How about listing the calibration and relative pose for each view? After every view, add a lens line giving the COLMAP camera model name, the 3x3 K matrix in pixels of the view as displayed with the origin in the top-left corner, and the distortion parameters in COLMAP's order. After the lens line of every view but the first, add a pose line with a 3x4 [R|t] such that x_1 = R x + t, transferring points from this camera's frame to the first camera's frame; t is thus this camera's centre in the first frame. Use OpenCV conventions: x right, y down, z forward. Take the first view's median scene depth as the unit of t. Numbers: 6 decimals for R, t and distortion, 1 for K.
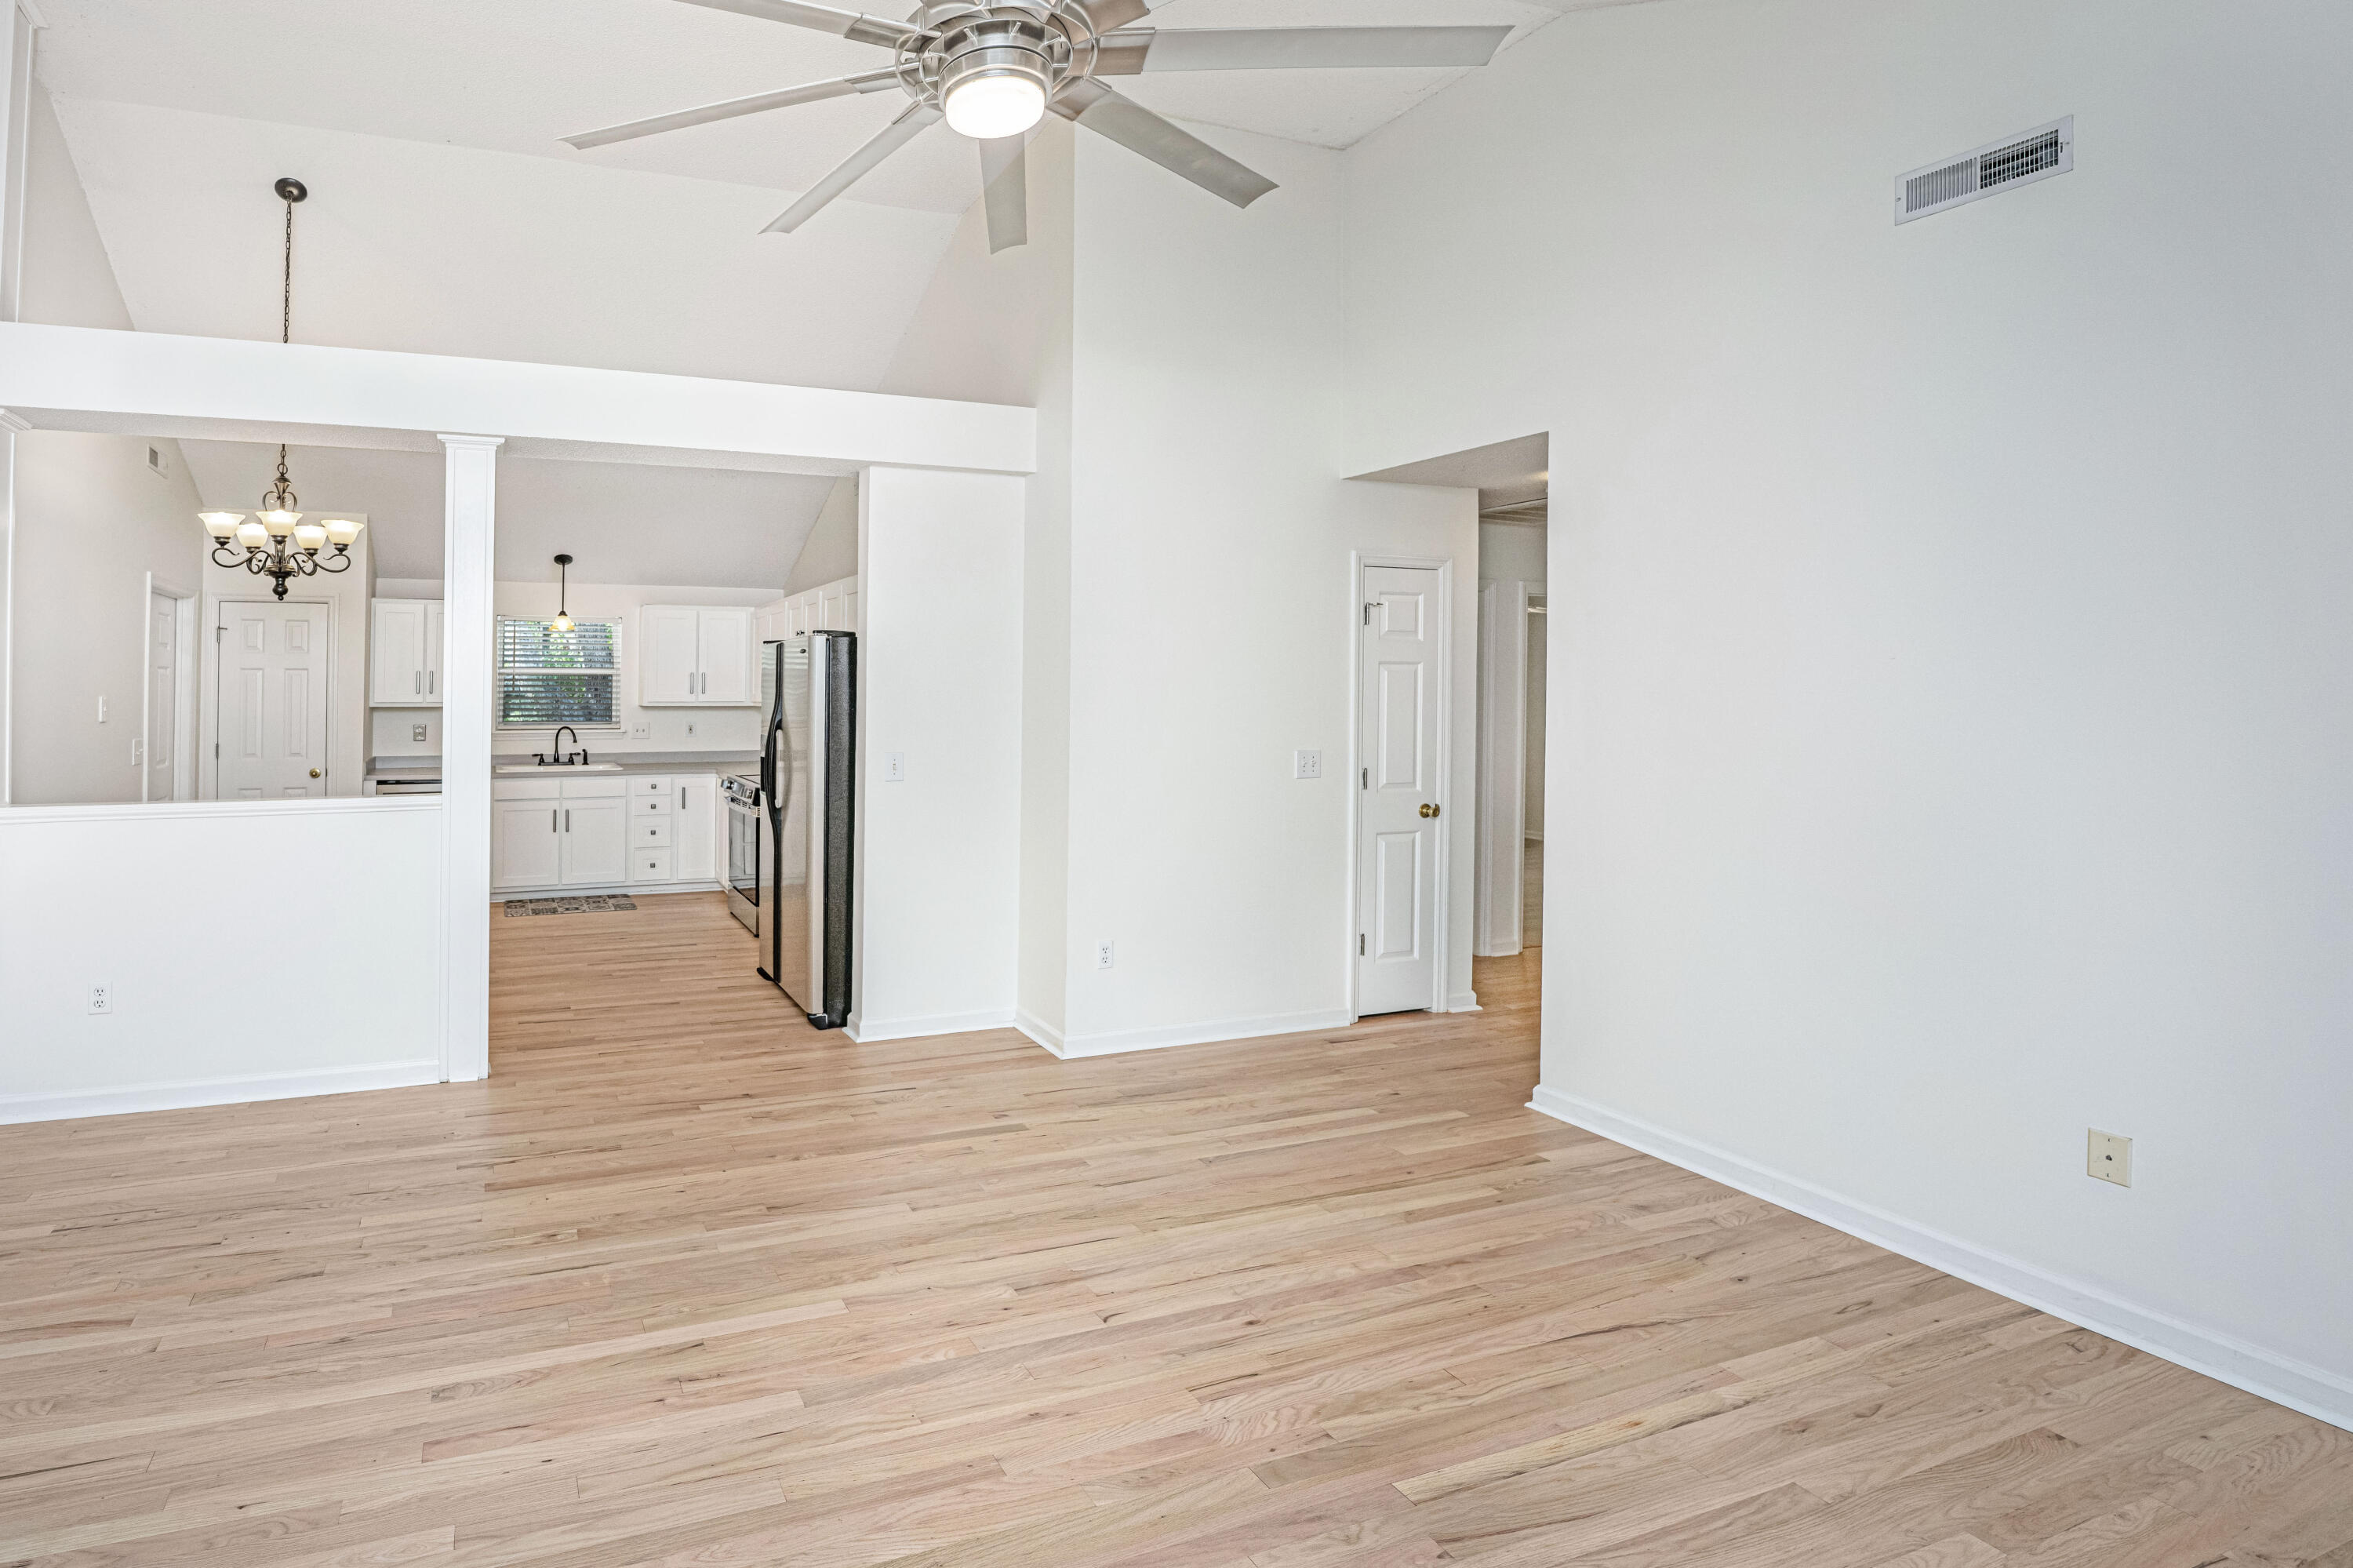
lens RADIAL K [[1082.9, 0, 836.4], [0, 1082.9, 705.8], [0, 0, 1]] dist [-0.020278, 0.000321]
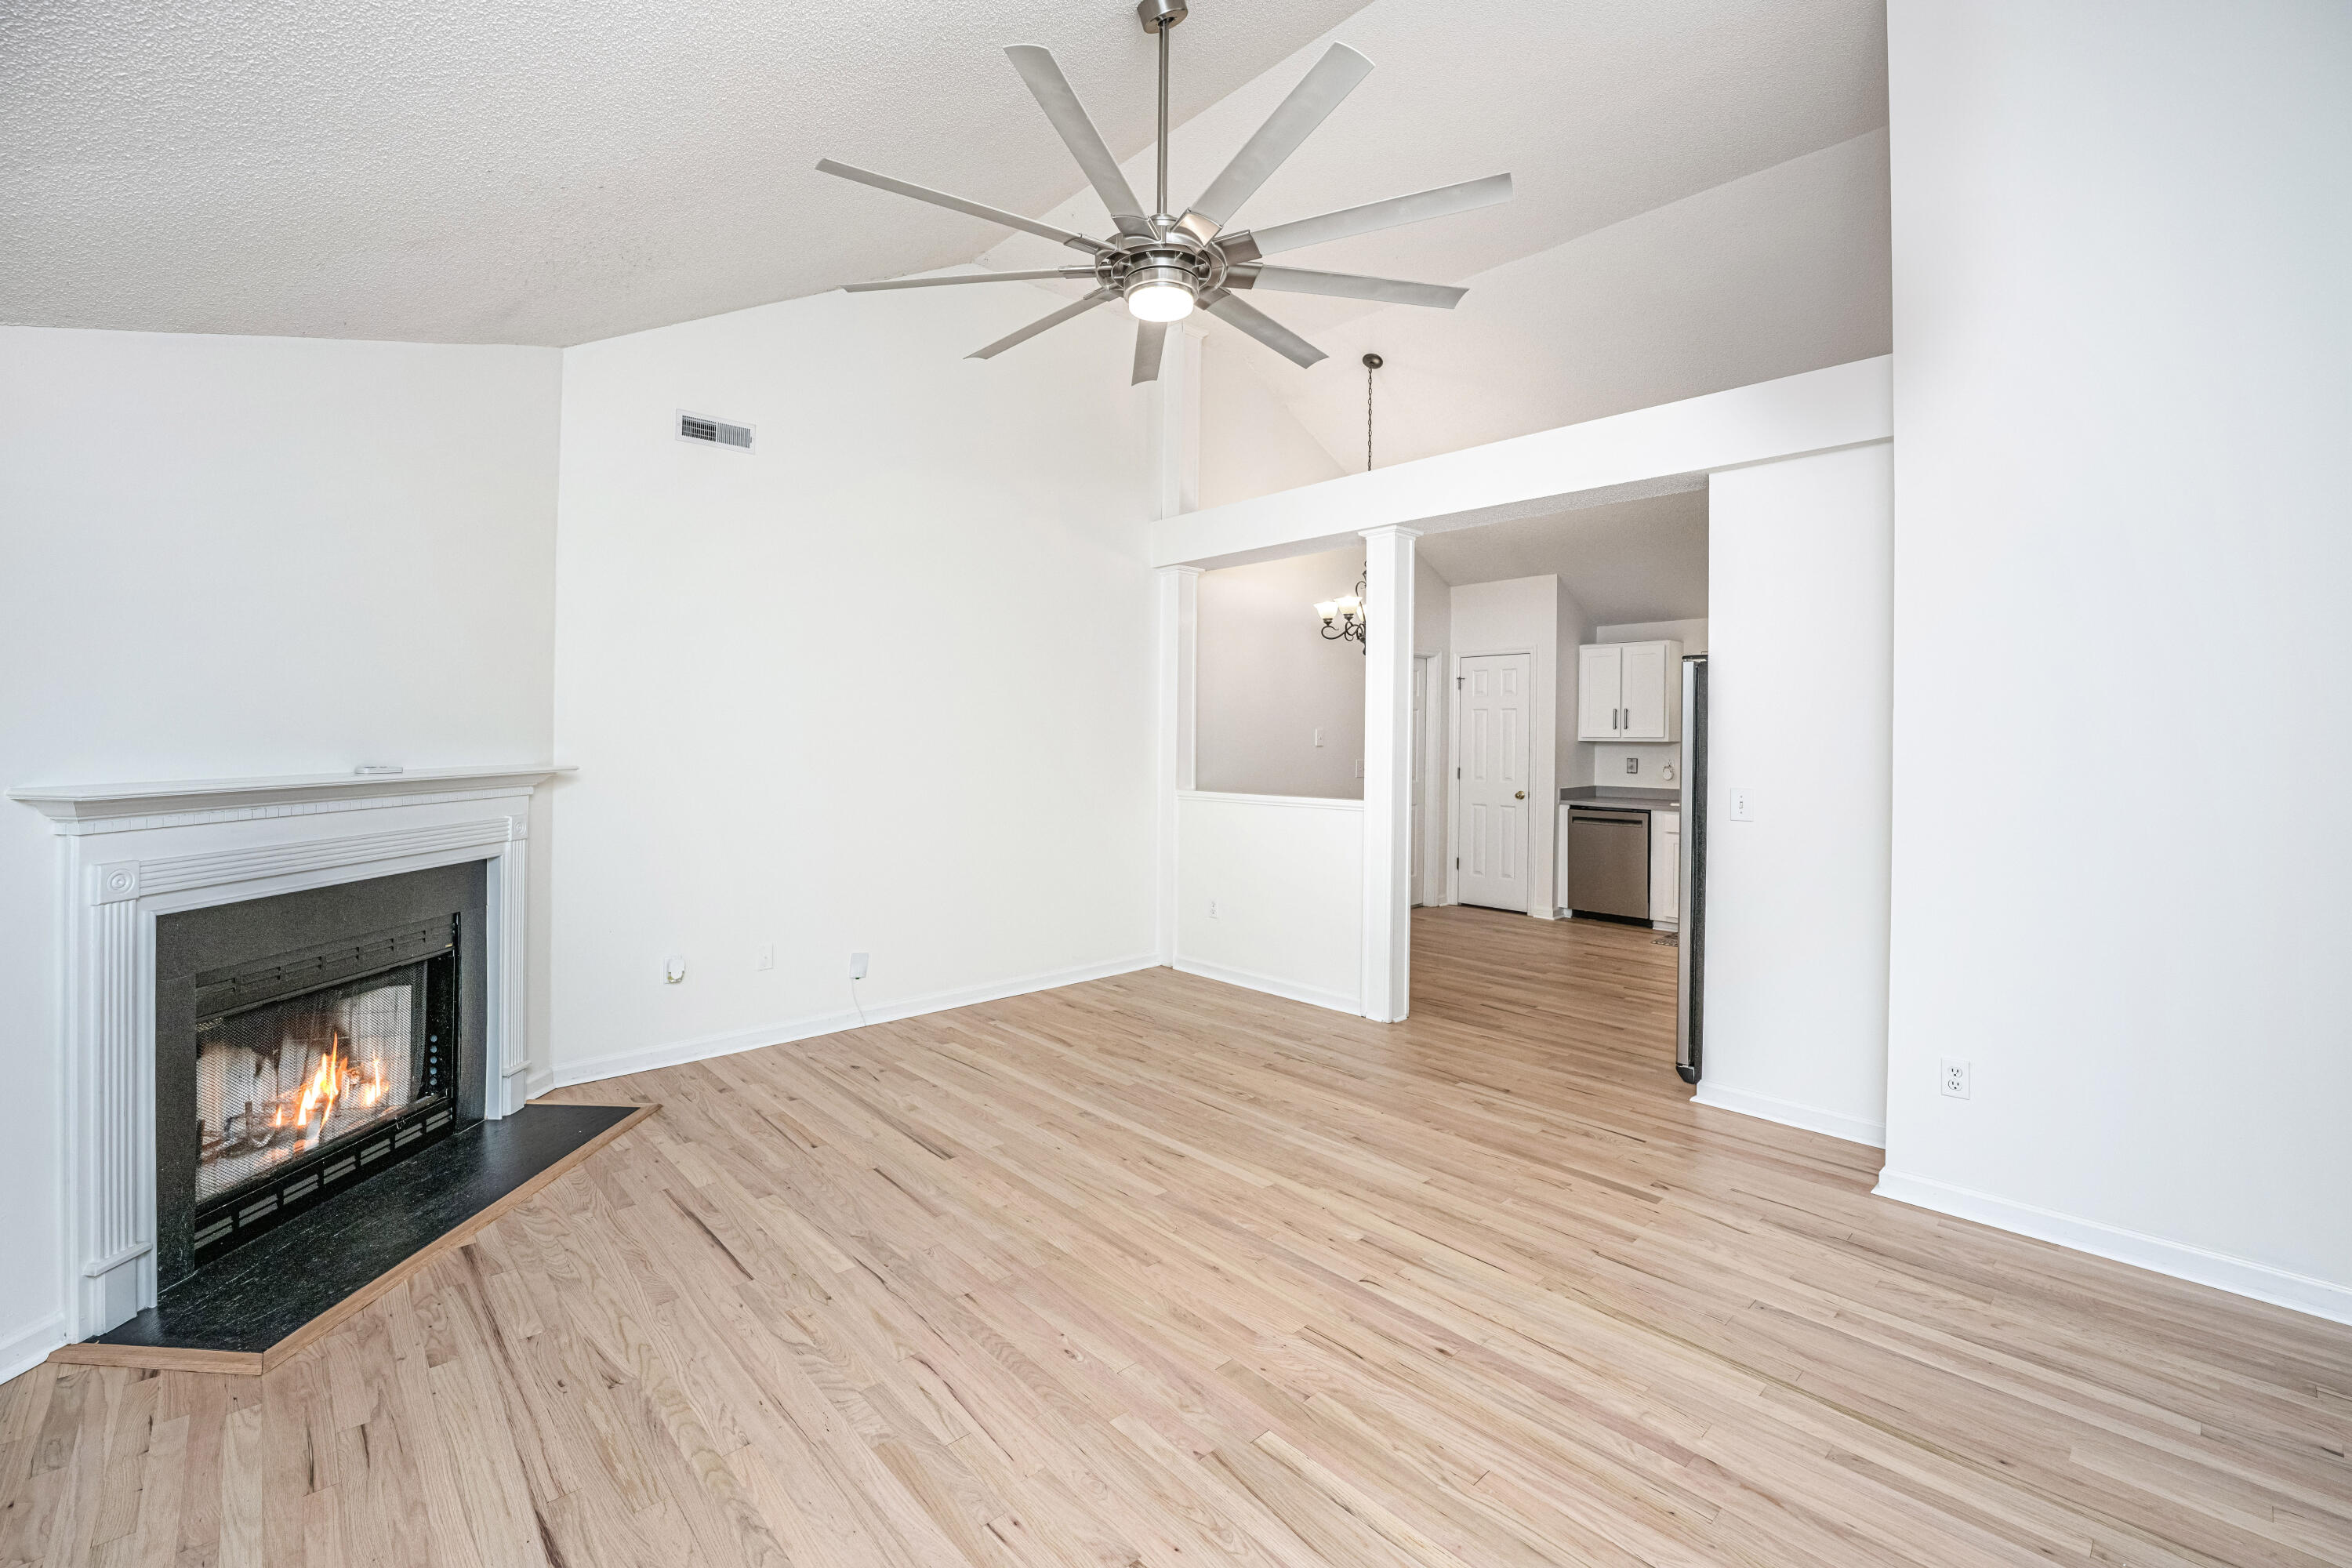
lens RADIAL K [[1003.2, 0, 1156.2], [0, 1003.2, 734.3], [0, 0, 1]] dist [-0.021103, 0.000989]
pose [[0.413228, 0.001171, -0.910627, 0.963376], [-0.008292, 0.999963, -0.002477, -0.017070], [0.910590, 0.008574, 0.413222, 0.285874]]
